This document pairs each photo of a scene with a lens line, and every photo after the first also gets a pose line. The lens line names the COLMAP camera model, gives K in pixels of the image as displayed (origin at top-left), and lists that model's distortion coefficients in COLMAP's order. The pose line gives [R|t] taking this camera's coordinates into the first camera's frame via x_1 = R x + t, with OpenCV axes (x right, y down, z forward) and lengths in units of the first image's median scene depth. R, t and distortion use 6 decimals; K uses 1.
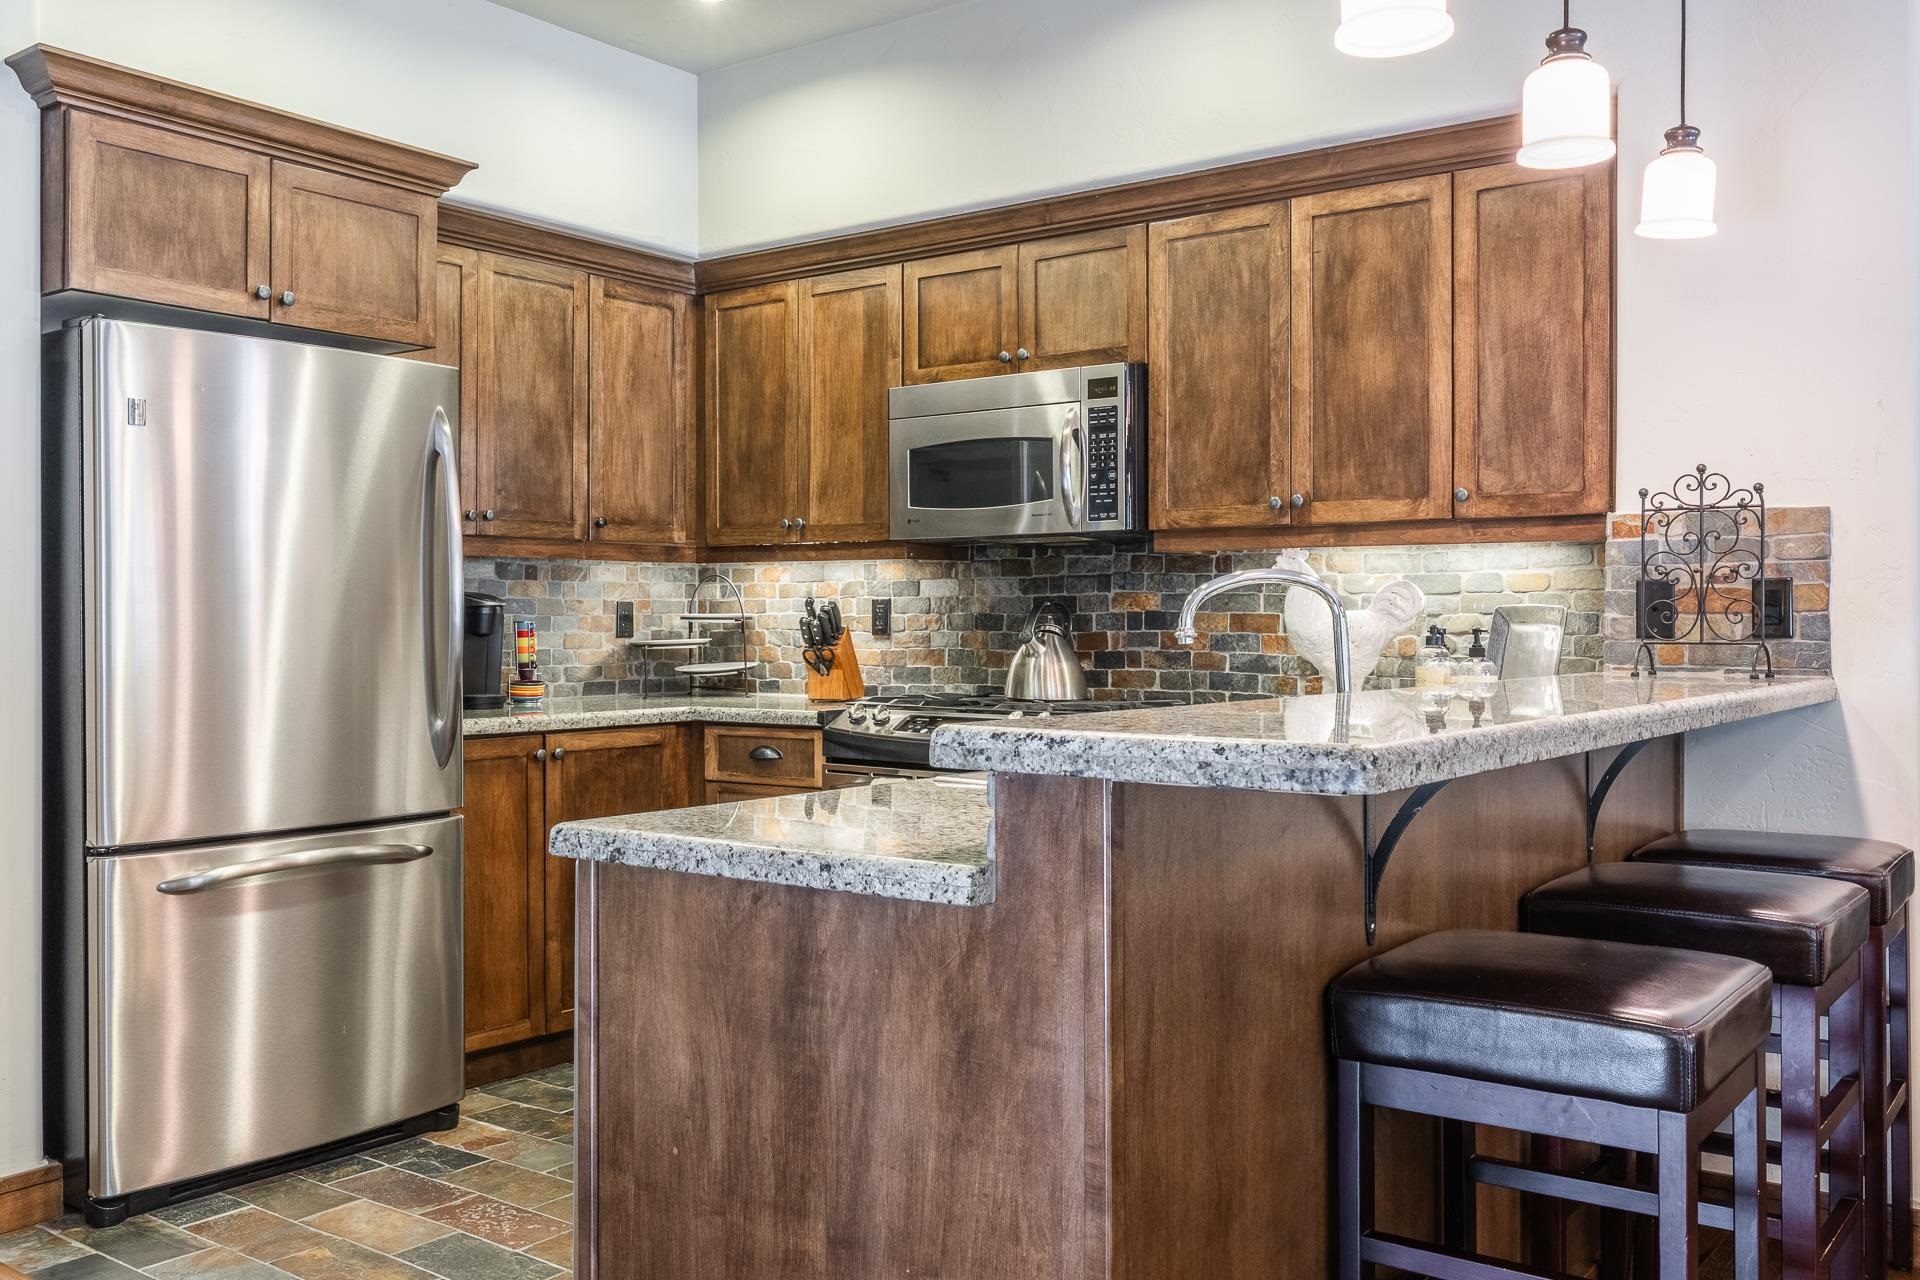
lens RADIAL K [[1697.5, 0, 930.5], [0, 1697.5, 617.7], [0, 0, 1]] dist [0.004159, 0.001403]
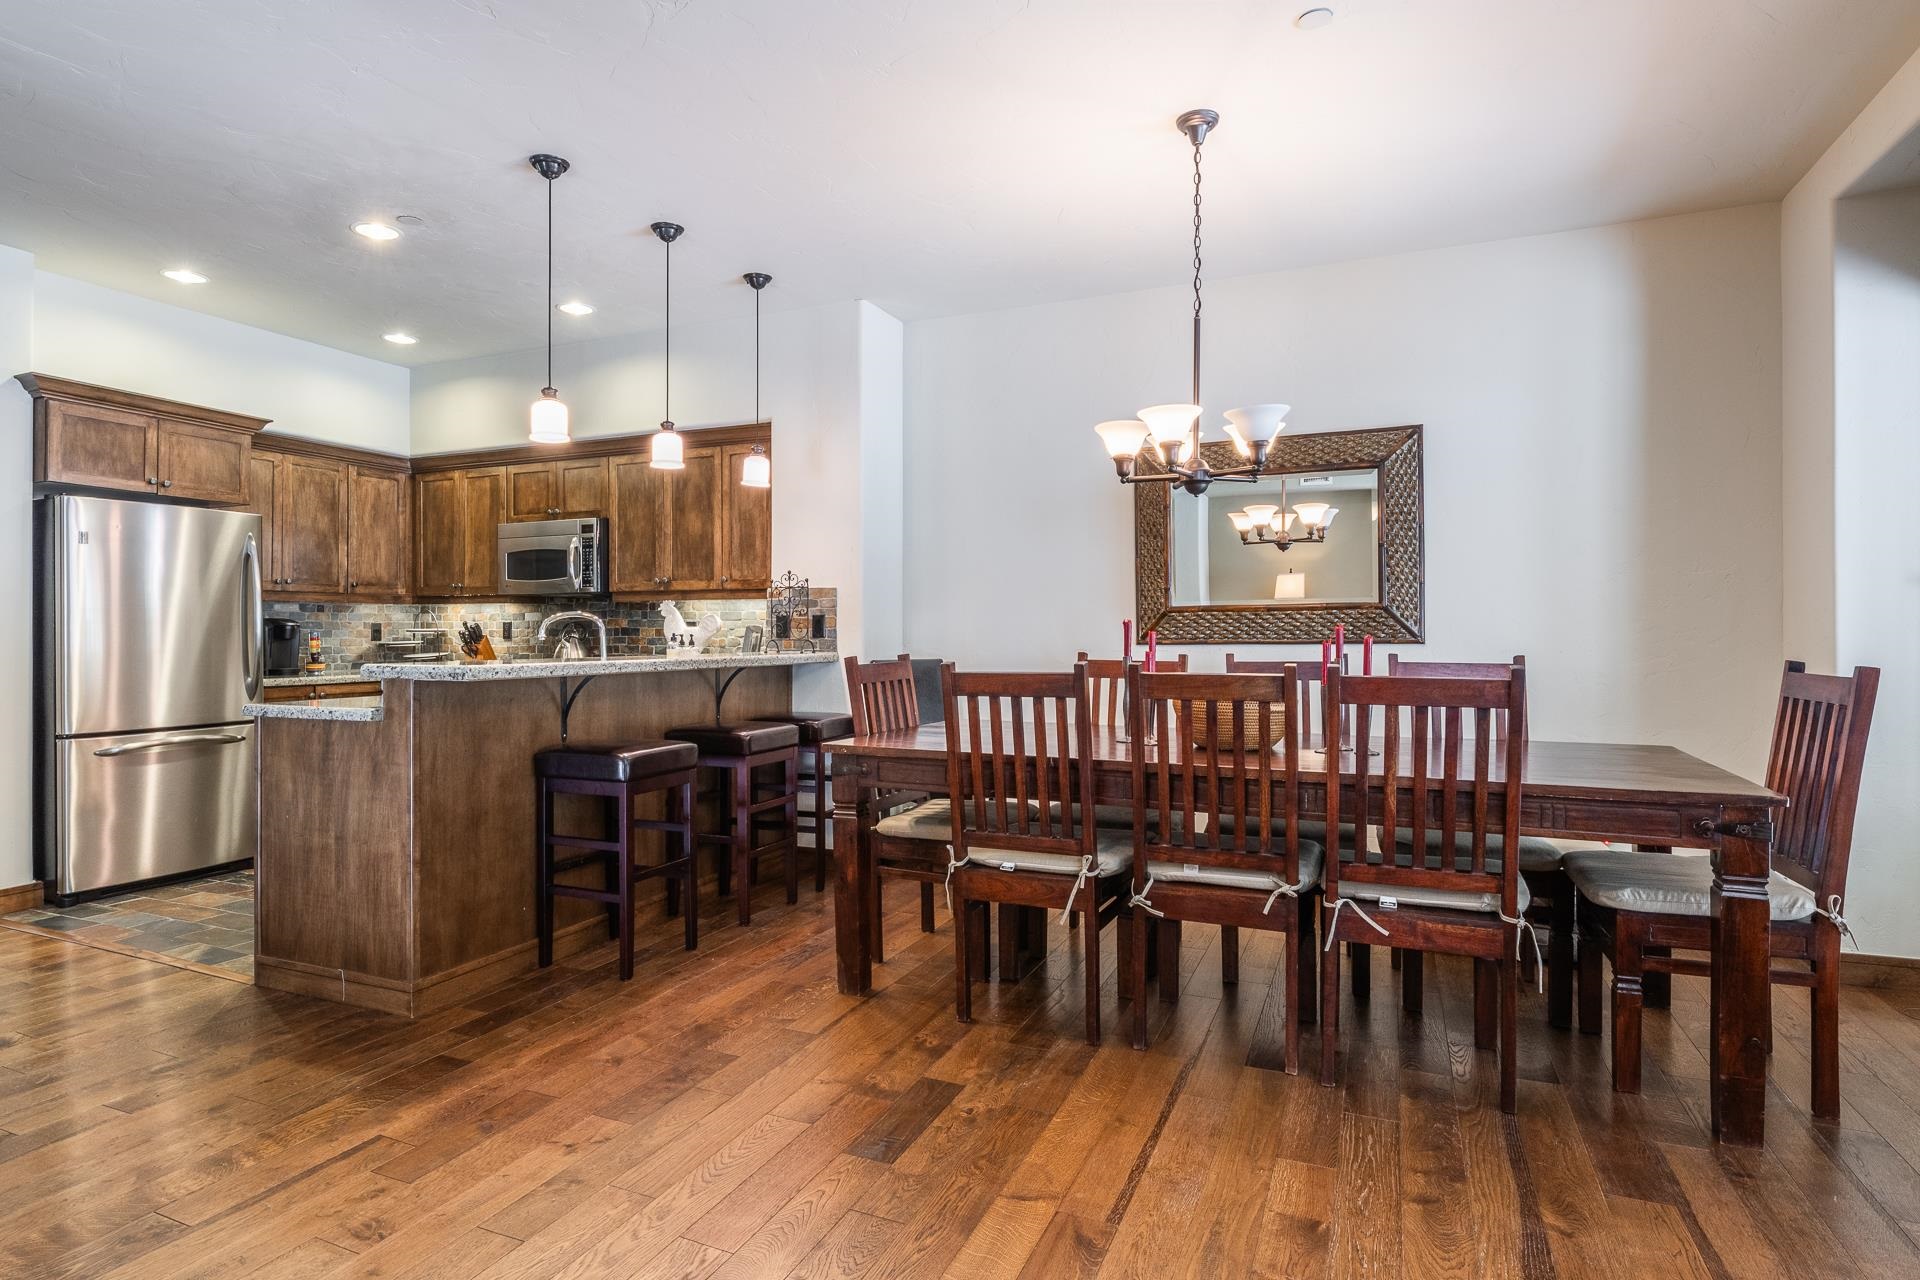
lens RADIAL K [[1023.6, 0, 943.0], [0, 1023.6, 625.3], [0, 0, 1]] dist [-0.001785, -0.001425]
pose [[0.971889, -0.000335, 0.235440, 0.245030], [0.001763, 0.999981, -0.005857, 0.001984], [-0.235434, 0.006108, 0.971871, -0.442271]]
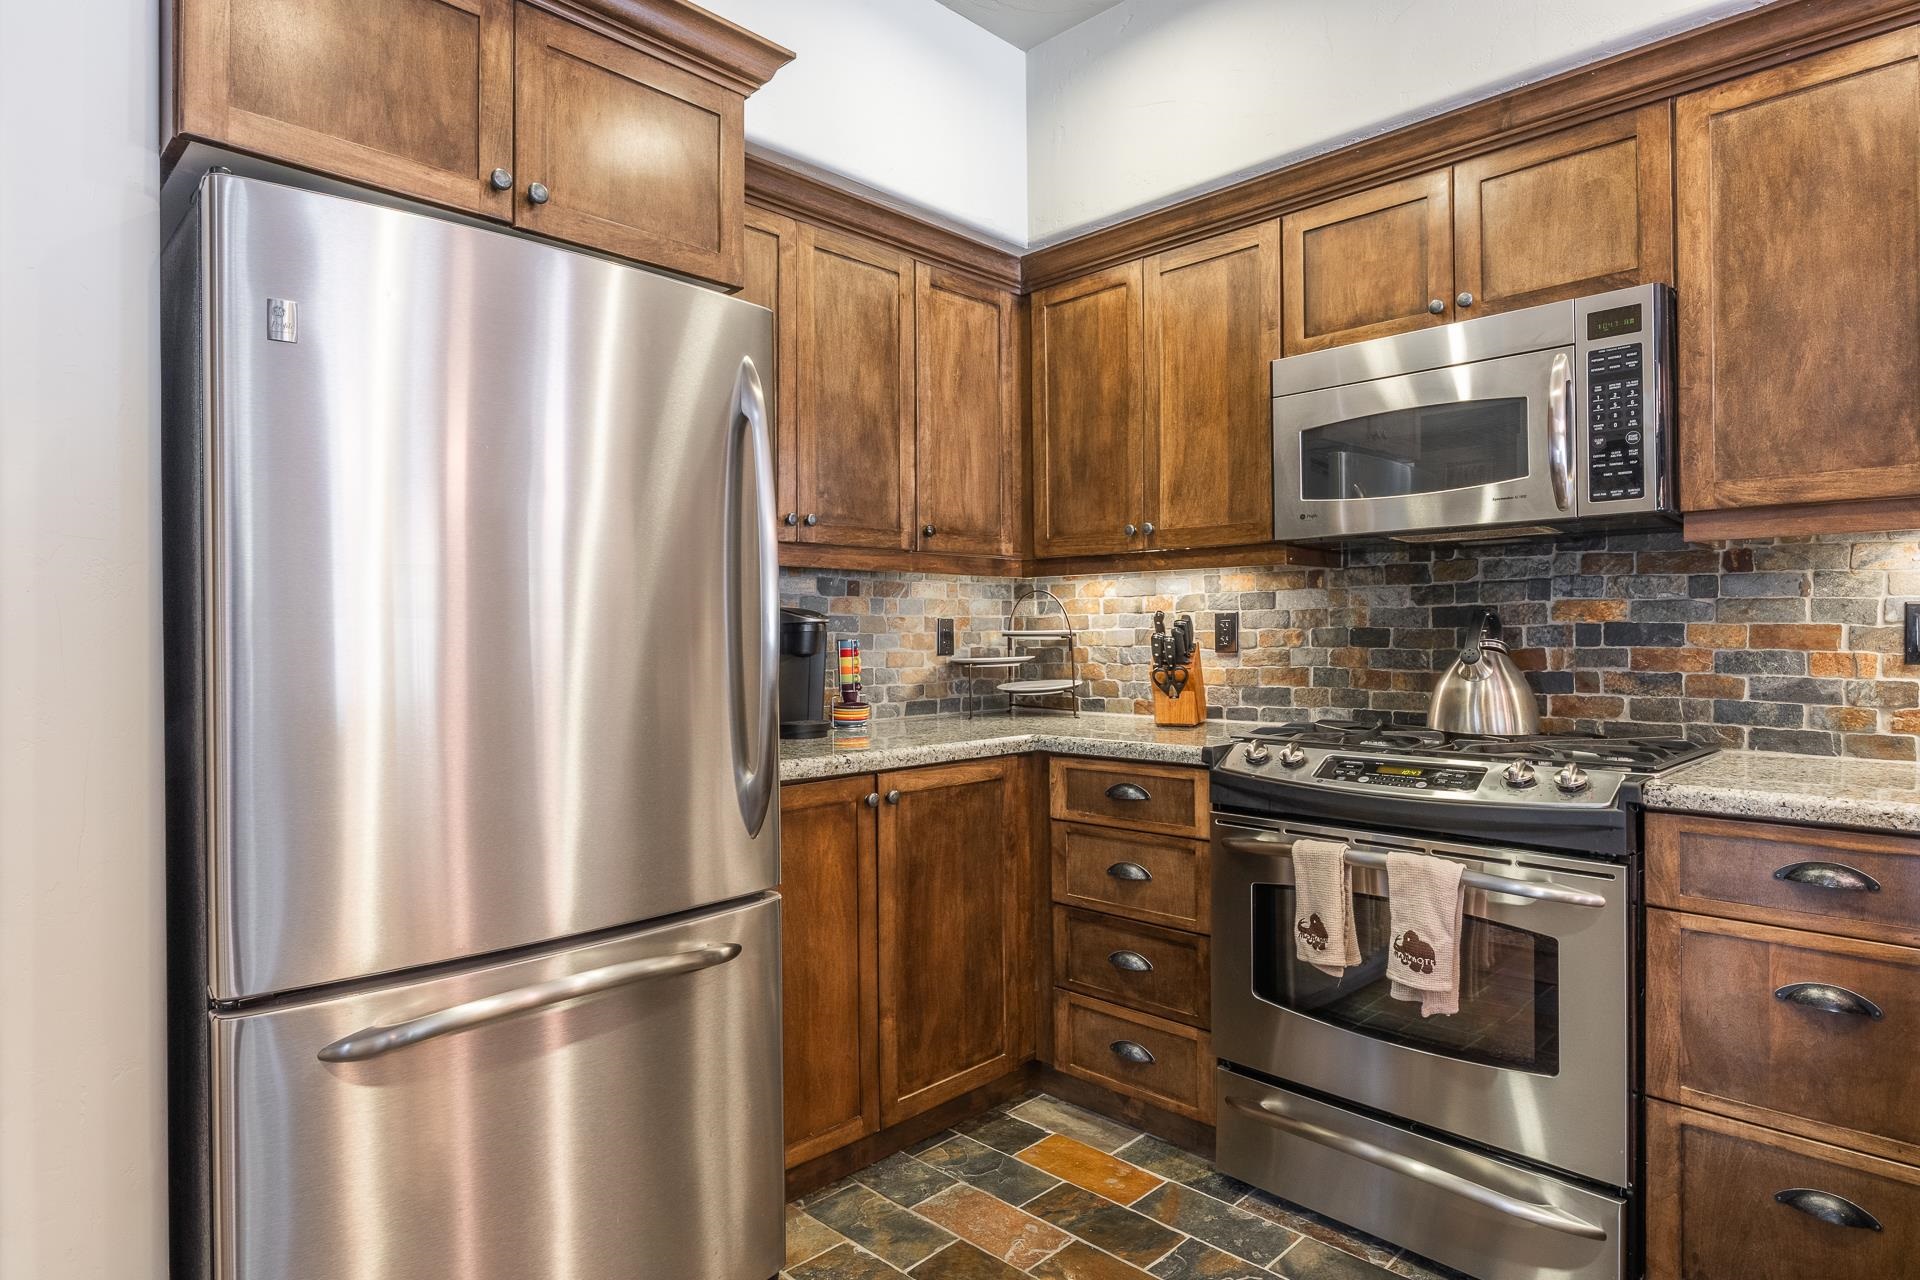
lens RADIAL K [[1066.0, 0, 937.3], [0, 1066.0, 630.5], [0, 0, 1]] dist [-0.002767, -0.001323]
pose [[0.991065, -0.006859, -0.133206, -0.133879], [0.006331, 0.999970, -0.004387, 0.000073], [0.133232, 0.003505, 0.991079, 0.507604]]
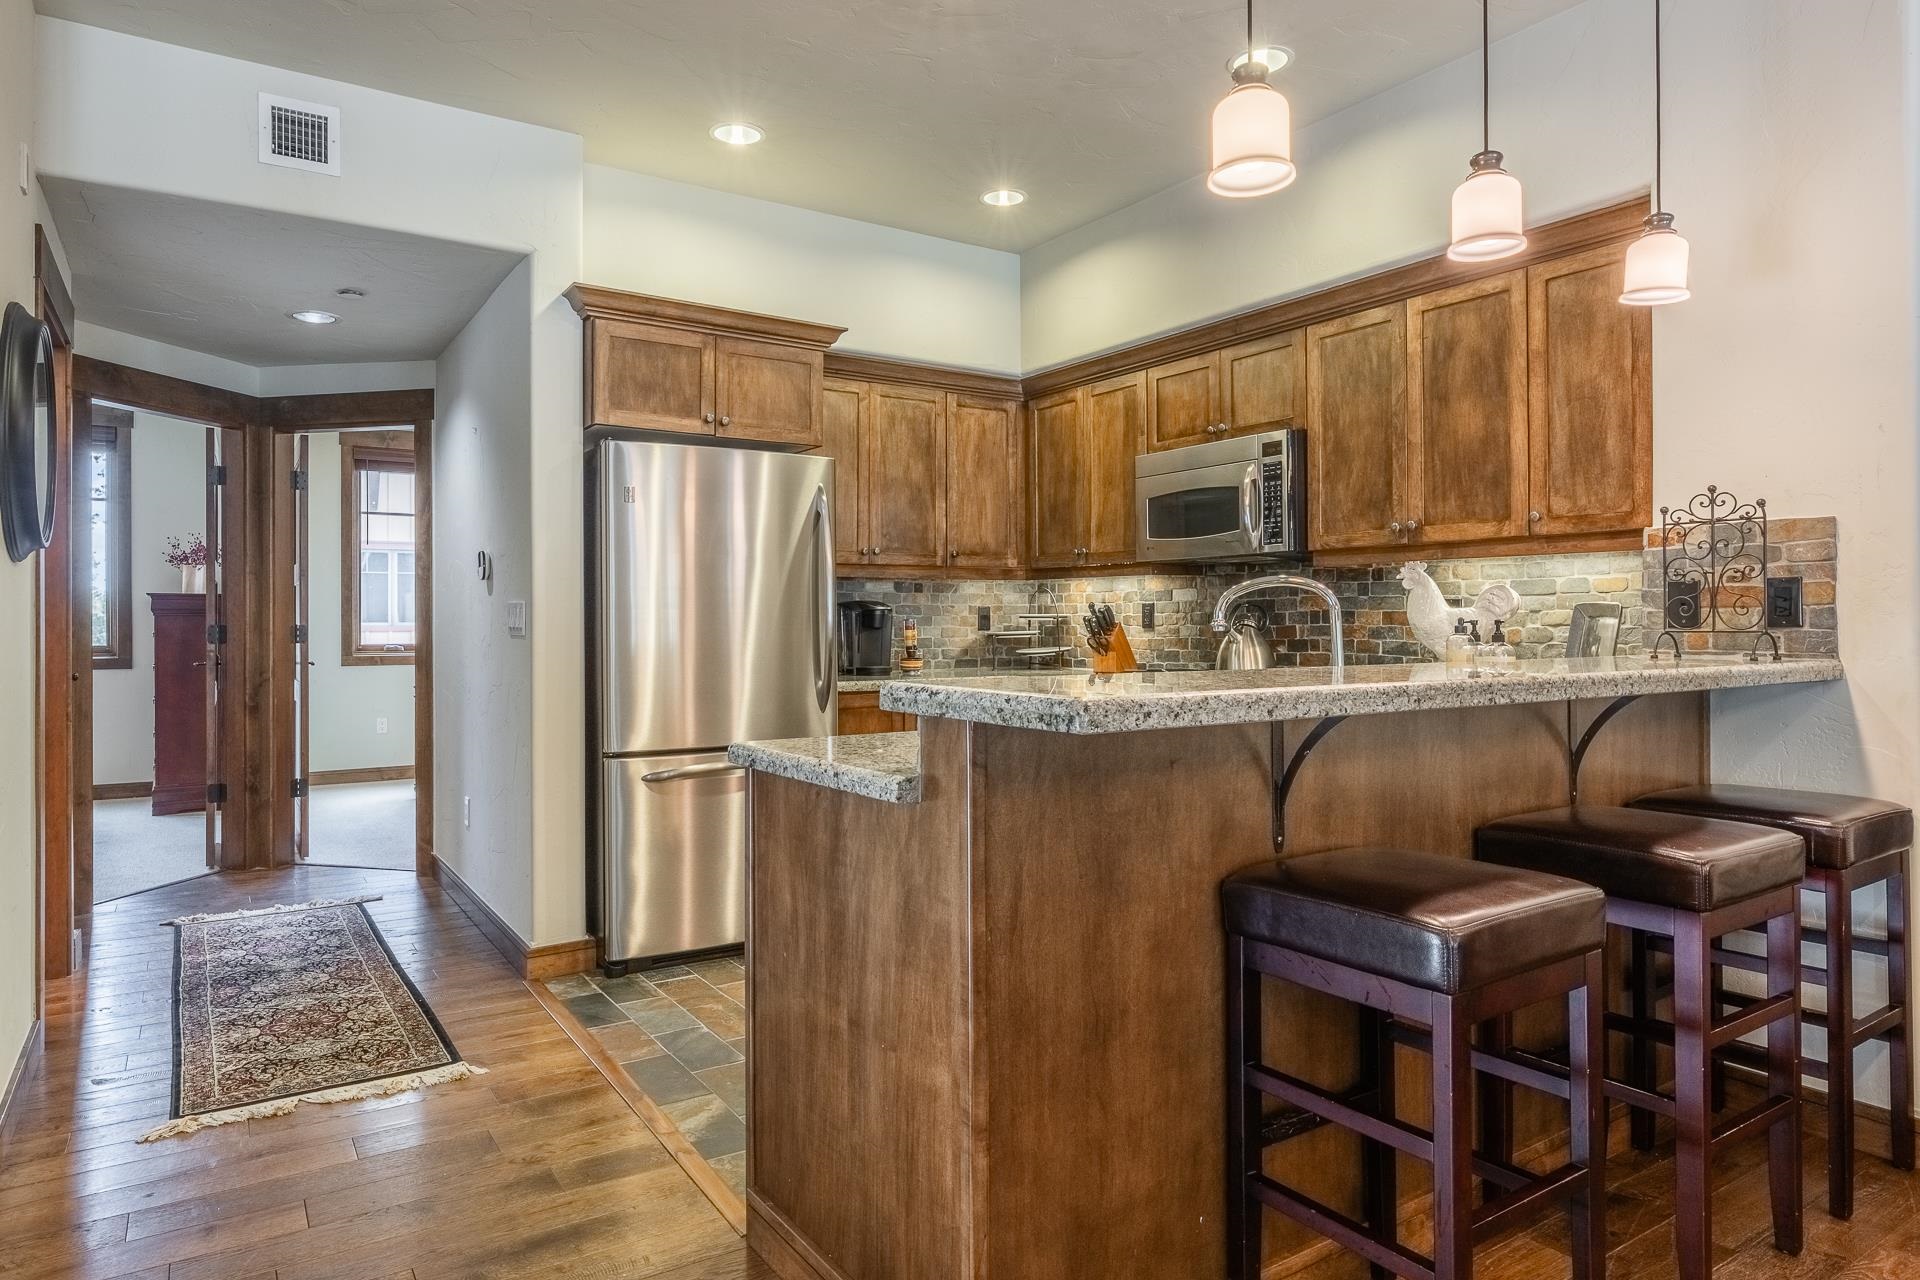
lens RADIAL K [[1150.4, 0, 931.6], [0, 1150.4, 613.1], [0, 0, 1]] dist [0.000178, -0.001709]
pose [[0.941474, -0.005910, -0.337033, 0.158282], [0.003917, 0.999971, -0.006593, 0.003927], [0.337062, 0.004887, 0.941470, 0.024004]]
